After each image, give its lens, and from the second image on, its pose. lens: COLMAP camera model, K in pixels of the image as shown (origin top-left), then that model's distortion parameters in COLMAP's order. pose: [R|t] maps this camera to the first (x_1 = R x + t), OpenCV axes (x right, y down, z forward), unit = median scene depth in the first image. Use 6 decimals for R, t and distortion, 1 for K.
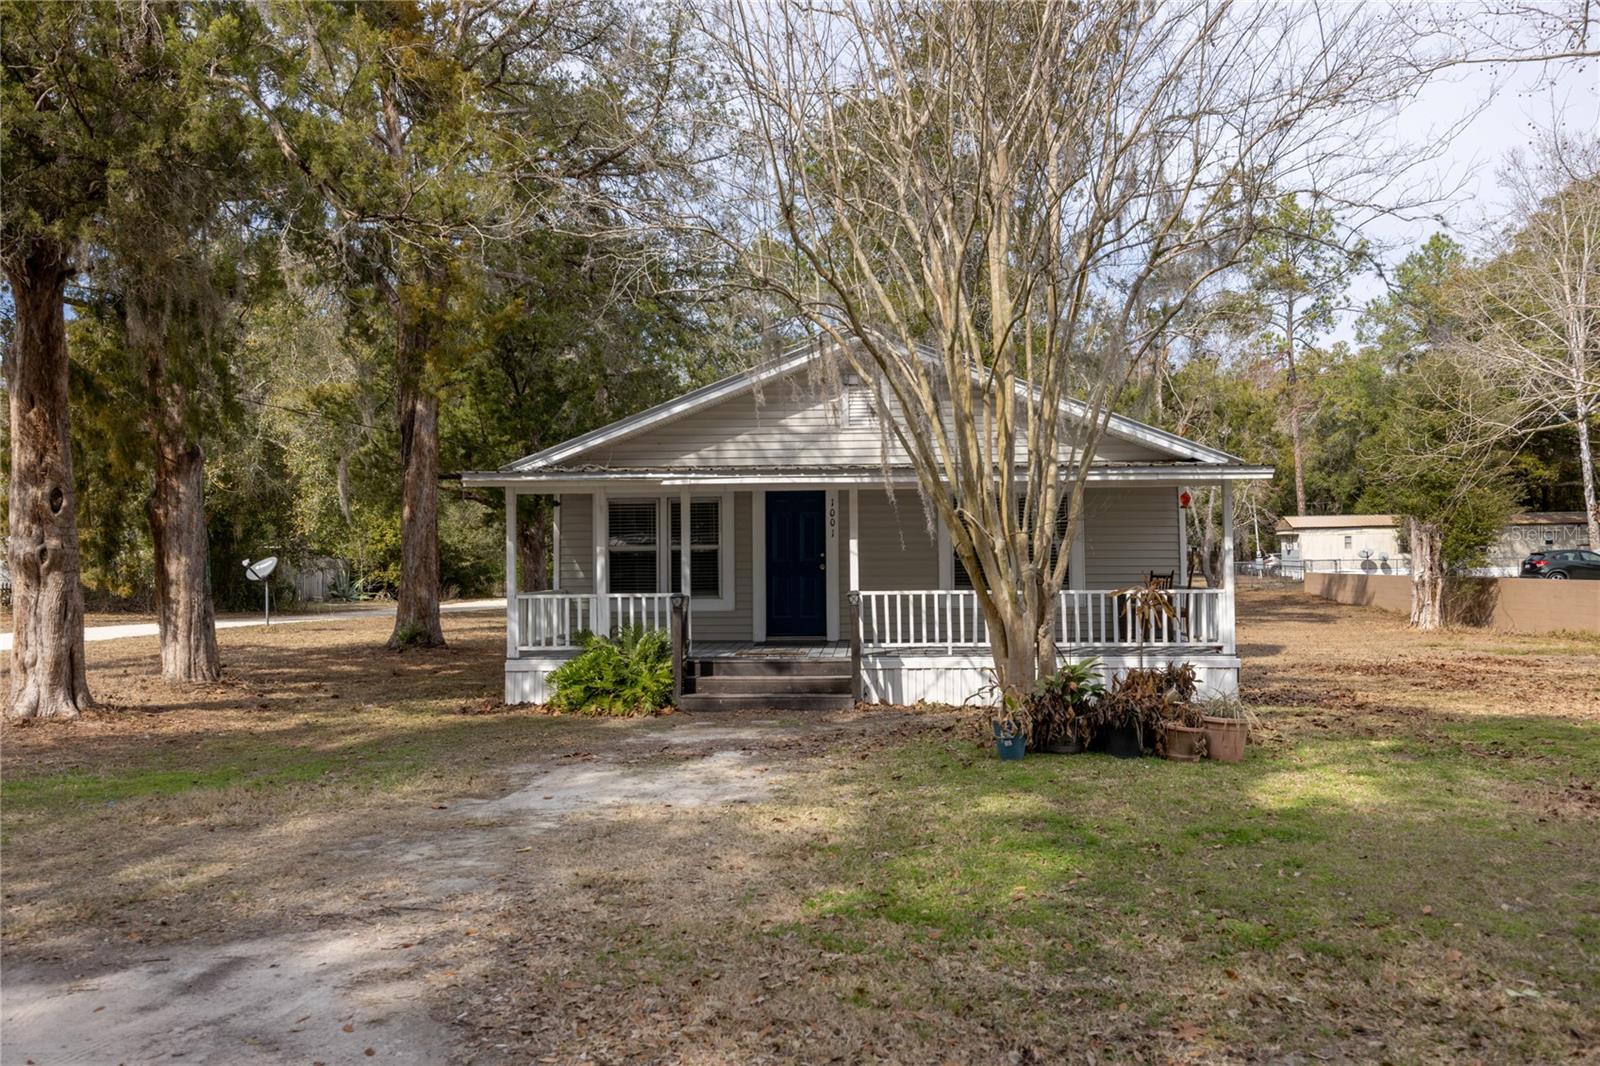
lens RADIAL K [[1310.4, 0, 800.0], [0, 1310.4, 533.0], [0, 0, 1]] dist [-0.007949, 0.003581]
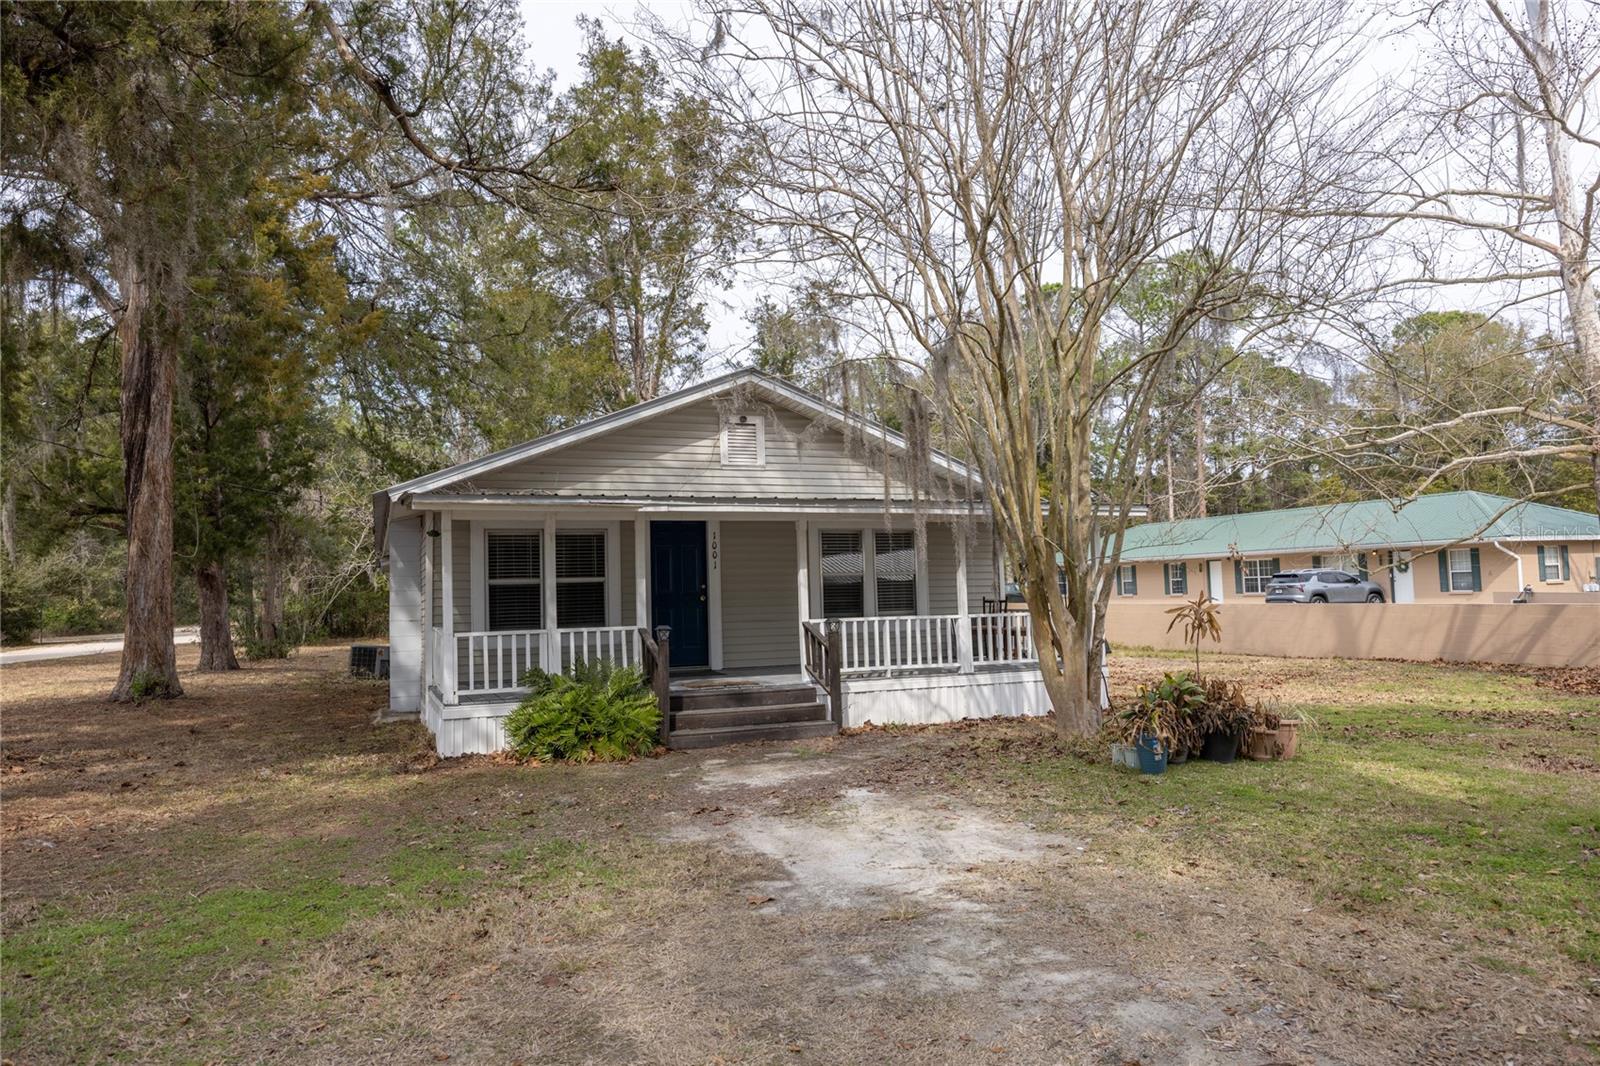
lens RADIAL K [[1063.8, 0, 800.0], [0, 1063.8, 533.0], [0, 0, 1]] dist [-0.002026, -0.002061]
pose [[0.900902, 0.011429, 0.433873, -0.317361], [0.006278, 0.999205, -0.039357, 0.009300], [-0.433978, 0.038181, 0.900114, 0.242071]]
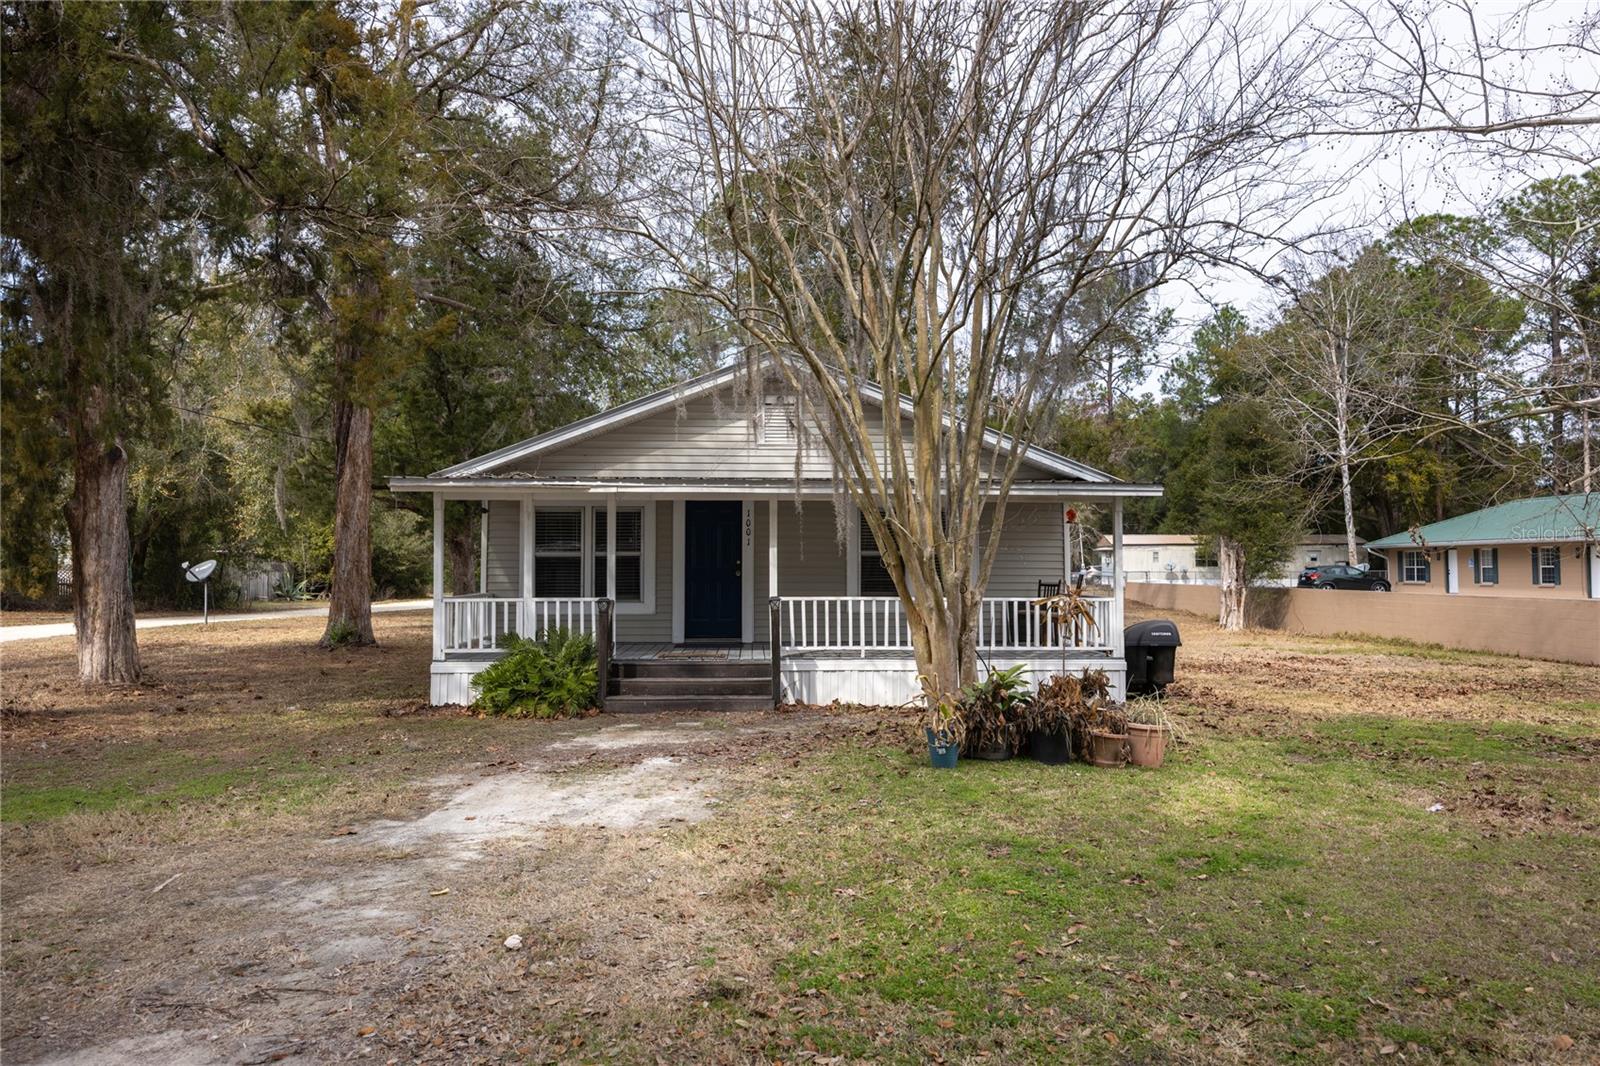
lens RADIAL K [[1094.2, 0, 807.8], [0, 1094.2, 537.3], [0, 0, 1]] dist [0.005848, -0.019339]
pose [[0.994601, 0.012673, 0.102995, -0.021605], [-0.011891, 0.999896, -0.008198, 0.003159], [-0.103088, 0.006929, 0.994648, 0.119203]]
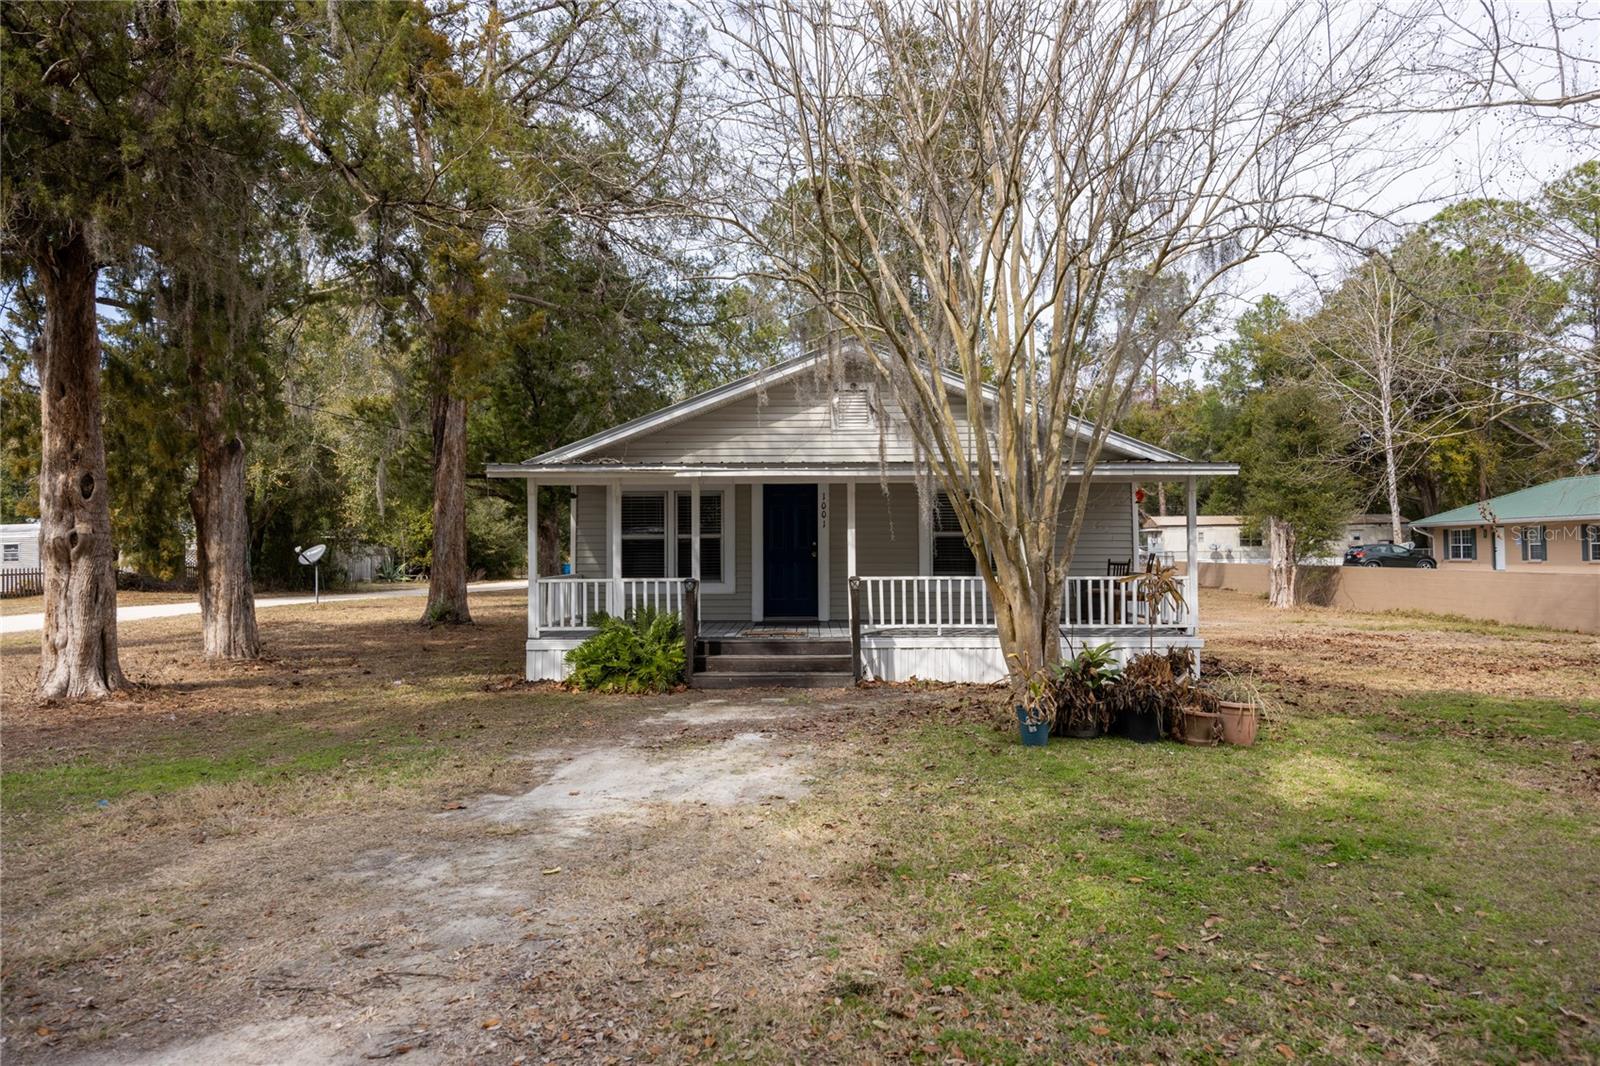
lens RADIAL K [[1023.5, 0, 800.0], [0, 1023.5, 533.0], [0, 0, 1]] dist [-0.004764, -0.002619]
pose [[0.999055, 0.004856, 0.043180, -0.037133], [-0.005020, 0.999981, 0.003702, 0.005219], [-0.043162, -0.003915, 0.999060, 0.151108]]
